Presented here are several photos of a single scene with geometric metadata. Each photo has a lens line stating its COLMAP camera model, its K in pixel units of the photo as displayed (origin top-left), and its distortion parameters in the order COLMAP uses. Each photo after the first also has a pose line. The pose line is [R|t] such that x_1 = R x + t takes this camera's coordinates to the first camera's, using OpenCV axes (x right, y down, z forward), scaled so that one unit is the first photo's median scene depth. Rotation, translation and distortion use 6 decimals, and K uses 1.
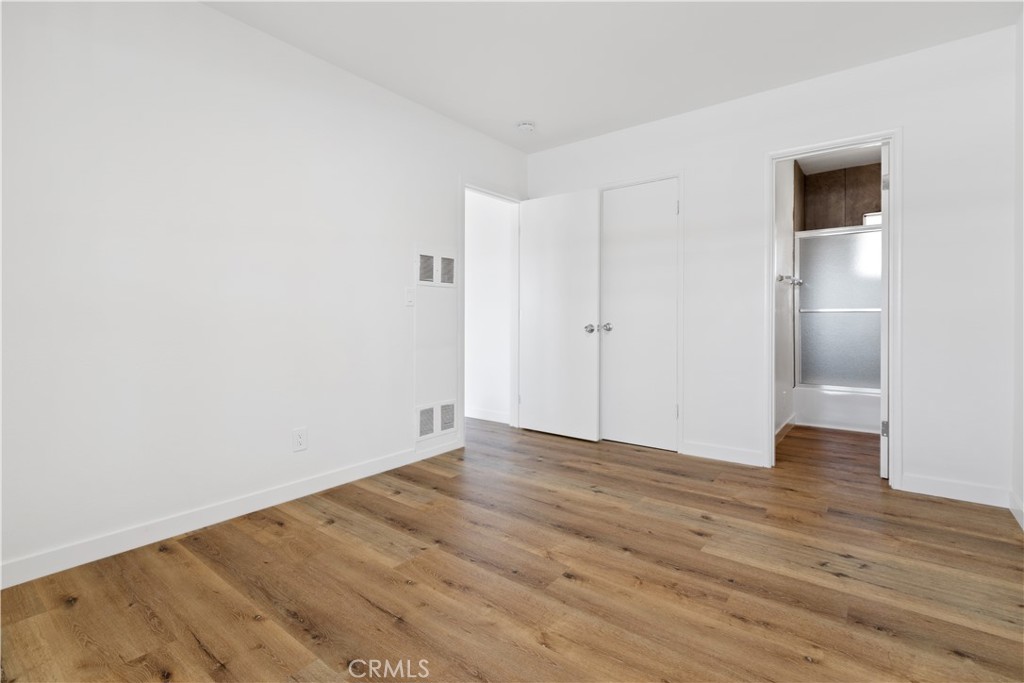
lens RADIAL K [[475.4, 0, 505.5], [0, 475.4, 315.0], [0, 0, 1]] dist [0.000607, -0.001058]
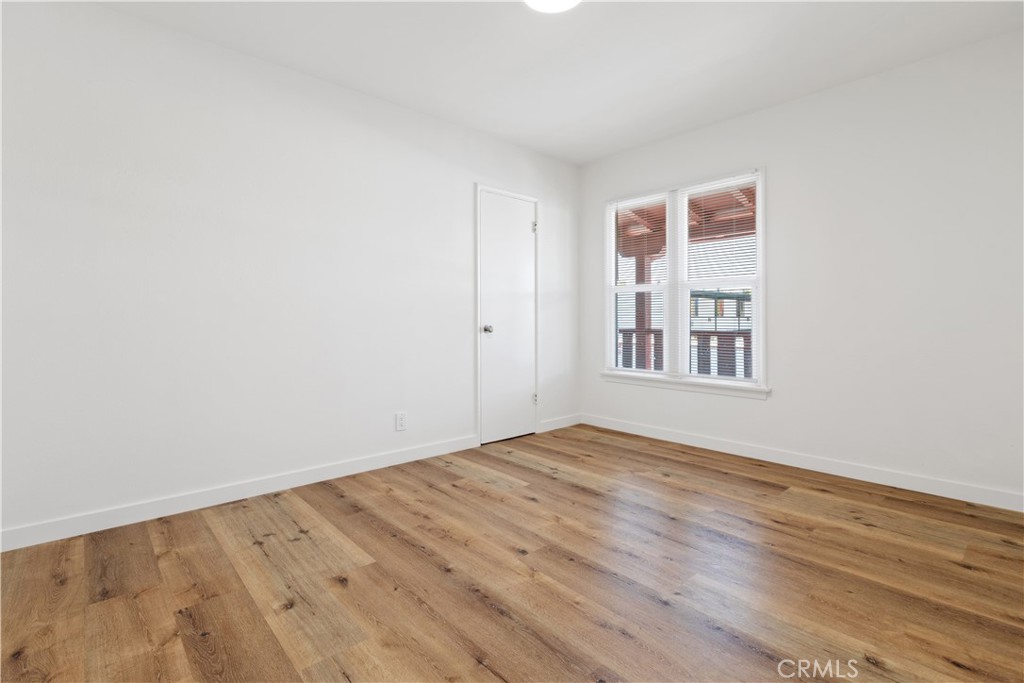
lens RADIAL K [[475.4, 0, 505.5], [0, 475.4, 315.0], [0, 0, 1]] dist [0.000607, -0.001058]
pose [[-0.984267, 0.005946, 0.176586, -0.023699], [0.003026, 0.999854, -0.016799, 0.010477], [-0.176660, -0.016000, -0.984142, 1.907999]]
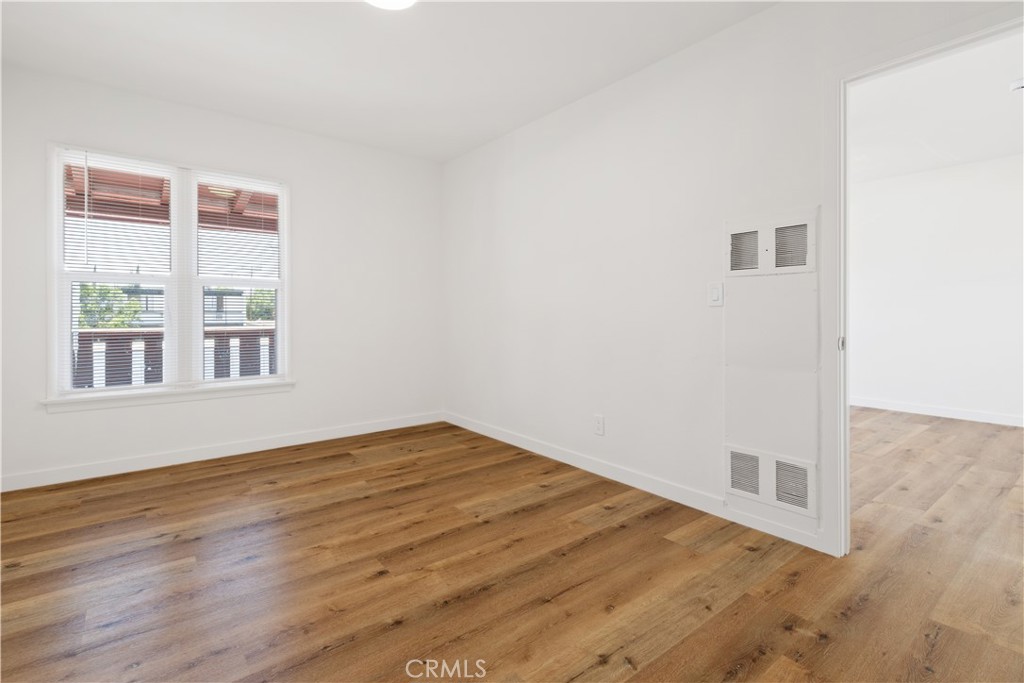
lens RADIAL K [[475.4, 0, 505.5], [0, 475.4, 315.0], [0, 0, 1]] dist [0.000607, -0.001058]
pose [[-0.236187, 0.003421, -0.971702, 0.973896], [0.006080, 0.999979, 0.002043, -0.014483], [0.971689, -0.005425, -0.236203, 1.364382]]
